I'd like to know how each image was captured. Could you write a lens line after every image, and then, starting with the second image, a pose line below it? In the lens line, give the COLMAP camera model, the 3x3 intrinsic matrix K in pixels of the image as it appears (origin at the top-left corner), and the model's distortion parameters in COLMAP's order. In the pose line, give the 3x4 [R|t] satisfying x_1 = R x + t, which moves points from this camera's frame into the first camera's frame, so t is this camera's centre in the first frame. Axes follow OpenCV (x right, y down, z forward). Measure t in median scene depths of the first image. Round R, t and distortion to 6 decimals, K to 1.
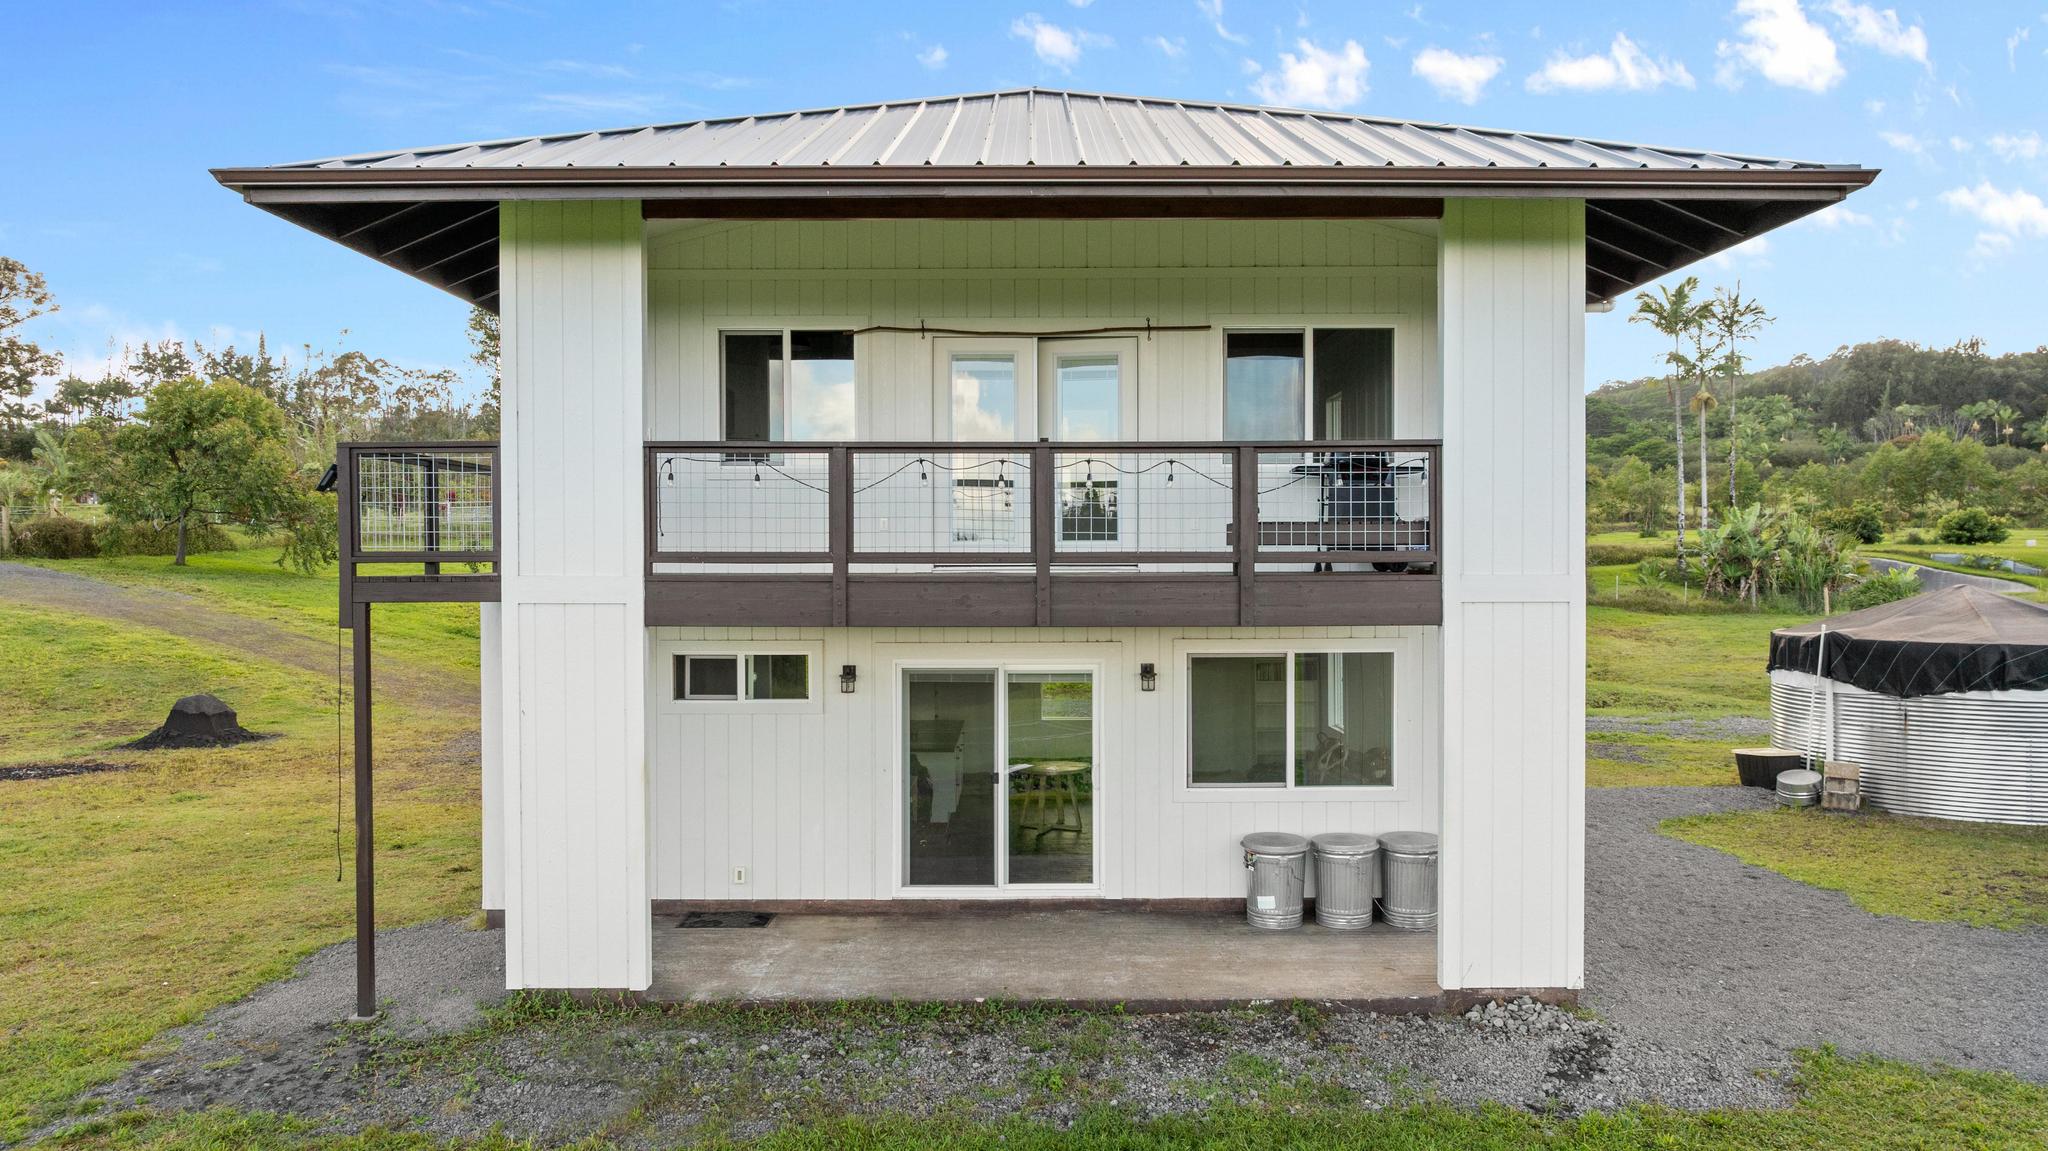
lens RADIAL K [[1437.1, 0, 1024.0], [0, 1437.1, 575.5], [0, 0, 1]] dist [-0.038783, 0.033599]
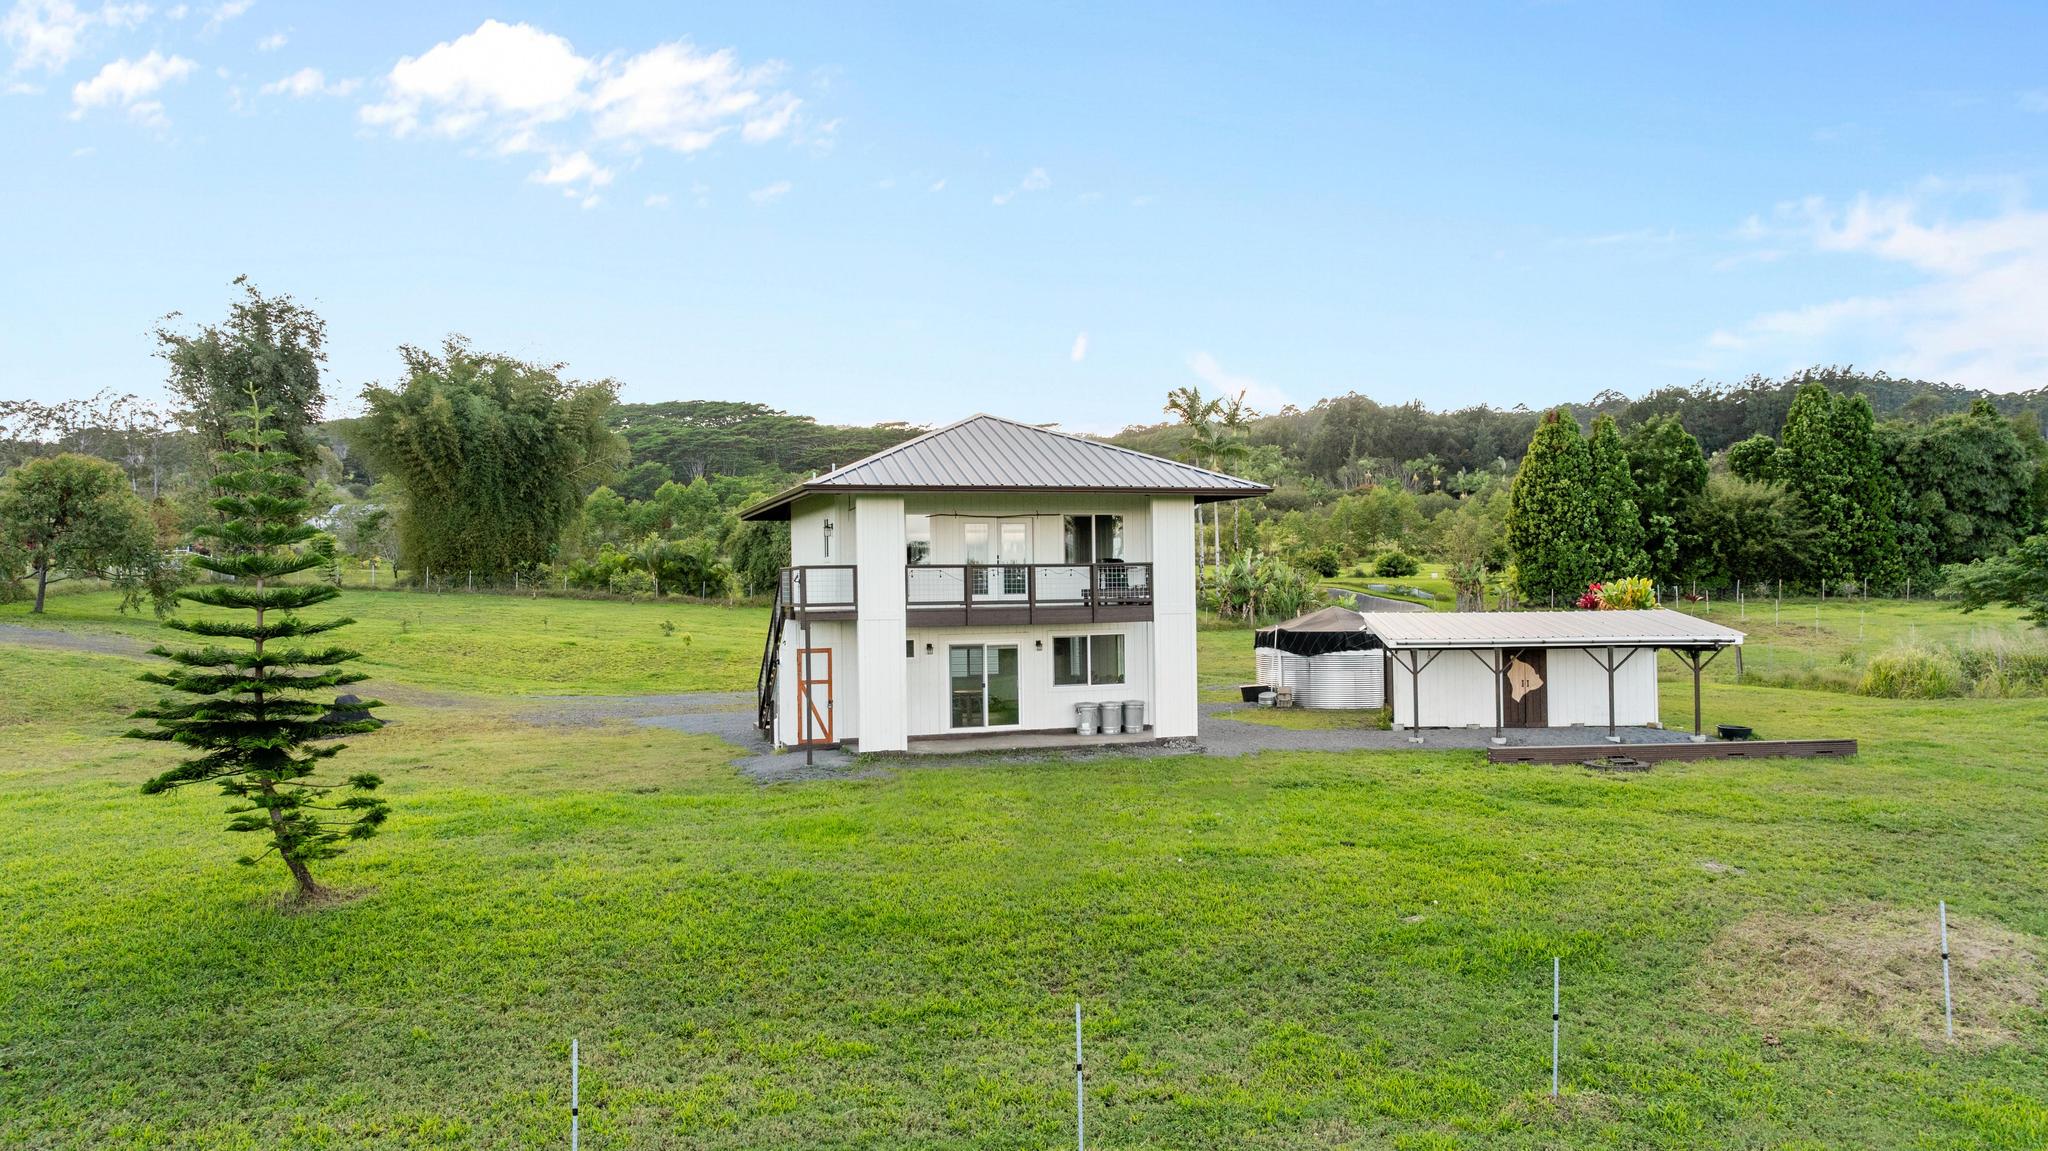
lens RADIAL K [[1437.1, 0, 1024.0], [0, 1437.1, 575.5], [0, 0, 1]] dist [-0.038783, 0.033599]
pose [[0.951161, -0.008651, 0.308574, -0.133091], [0.015773, 0.999664, -0.020593, -0.000710], [-0.308292, 0.024454, 0.950978, -0.267496]]
